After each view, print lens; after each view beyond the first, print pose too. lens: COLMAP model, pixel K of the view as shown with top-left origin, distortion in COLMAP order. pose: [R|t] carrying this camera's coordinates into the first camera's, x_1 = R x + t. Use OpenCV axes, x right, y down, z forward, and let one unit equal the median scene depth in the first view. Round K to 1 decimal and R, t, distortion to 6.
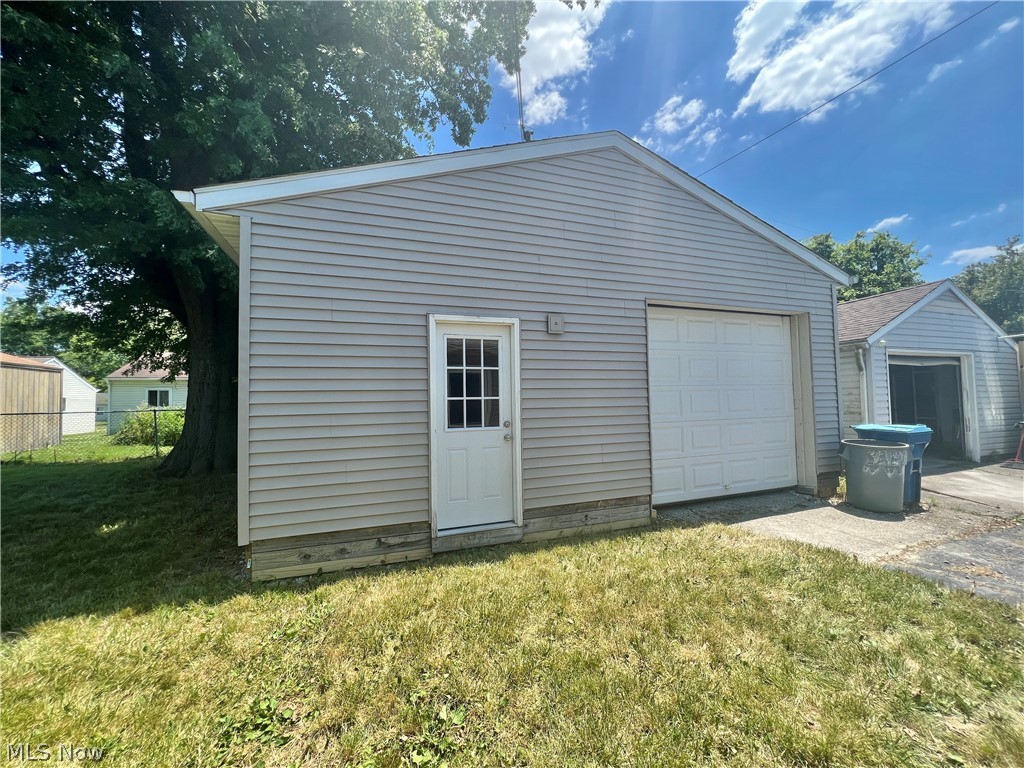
lens RADIAL K [[409.7, 0, 512.0], [0, 409.7, 384.0], [0, 0, 1]] dist [-0.000611, 0.000475]
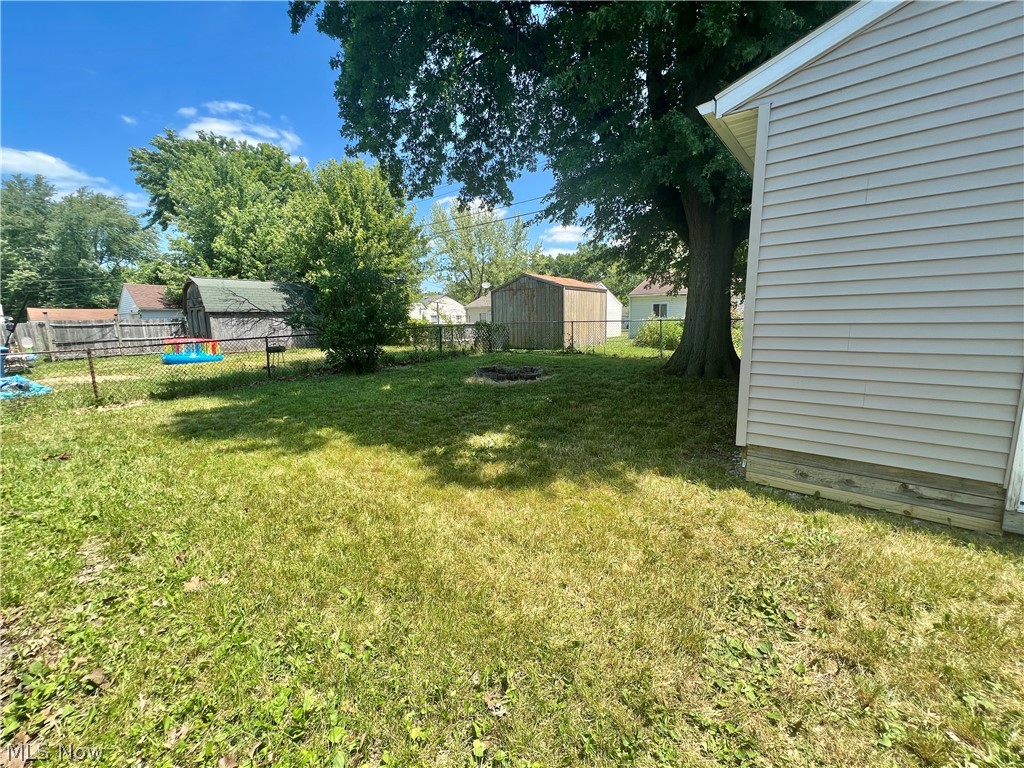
lens RADIAL K [[409.7, 0, 512.0], [0, 409.7, 384.0], [0, 0, 1]] dist [-0.000611, 0.000475]
pose [[0.502285, 0.141998, -0.852964, -0.060848], [0.041570, 0.981319, 0.187845, 0.009019], [0.863703, -0.129809, 0.486998, -0.014569]]
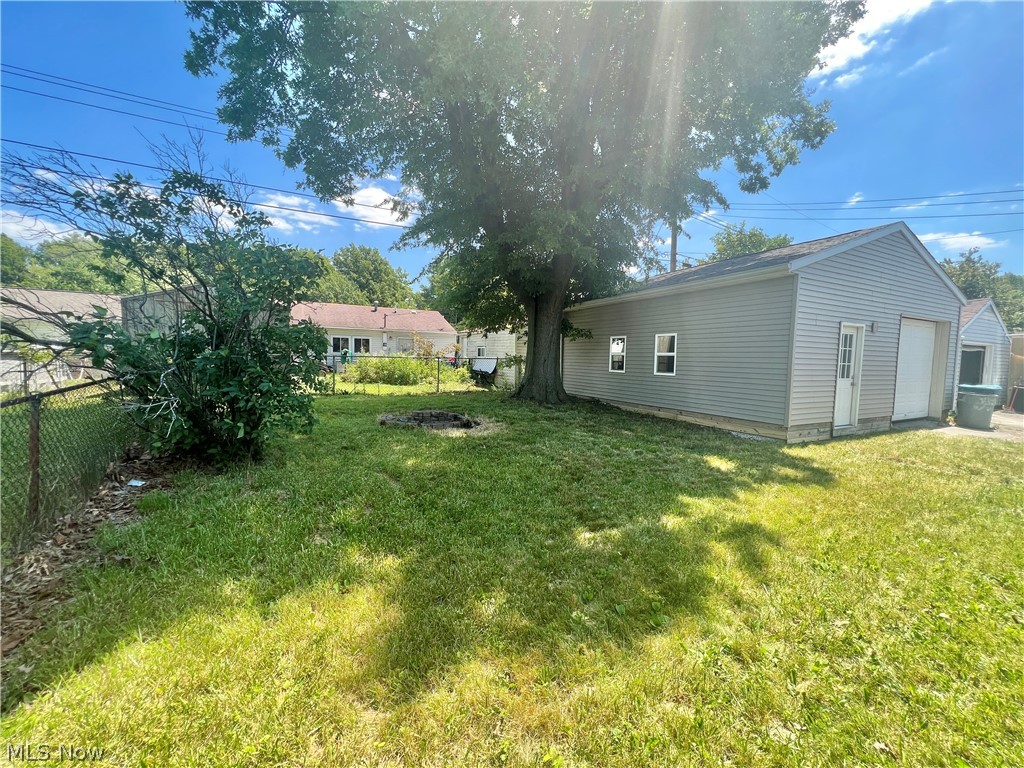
lens RADIAL K [[409.7, 0, 512.0], [0, 409.7, 384.0], [0, 0, 1]] dist [-0.000611, 0.000475]
pose [[0.991043, 0.032936, 0.129417, -2.166473], [-0.047020, 0.993111, 0.107326, -0.005708], [-0.124990, -0.112450, 0.985765, -0.866134]]
